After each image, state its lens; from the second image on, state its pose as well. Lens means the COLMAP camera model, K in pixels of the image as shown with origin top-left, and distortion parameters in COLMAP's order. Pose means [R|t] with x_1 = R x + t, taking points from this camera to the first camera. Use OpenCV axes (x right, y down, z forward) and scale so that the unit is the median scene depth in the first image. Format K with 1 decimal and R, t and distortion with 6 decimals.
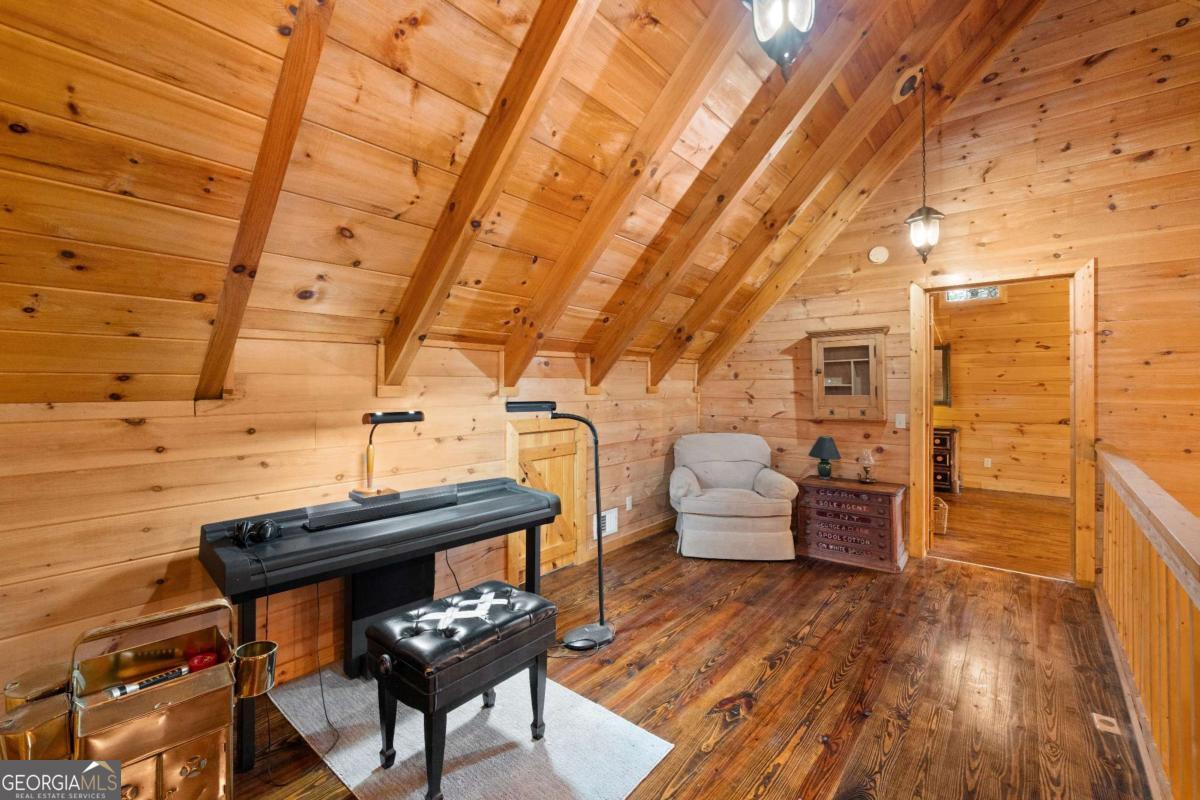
lens RADIAL K [[513.7, 0, 603.6], [0, 513.7, 382.6], [0, 0, 1]] dist [-0.004044, -0.000064]
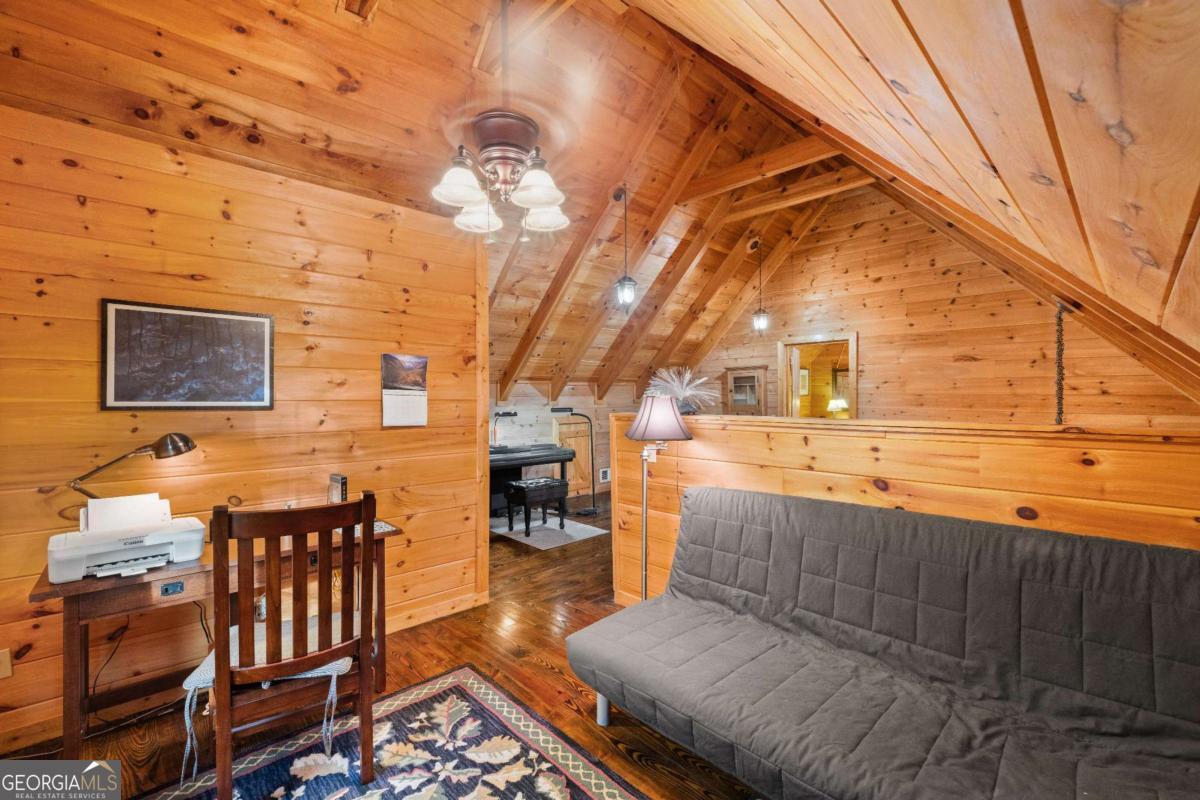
lens RADIAL K [[513.7, 0, 600.8], [0, 513.7, 399.3], [0, 0, 1]] dist [-0.004044, -0.000064]
pose [[0.993644, -0.003972, -0.112500, 0.236153], [0.005849, 0.999849, 0.016357, -0.030798], [0.112418, -0.016911, 0.993517, -1.029207]]
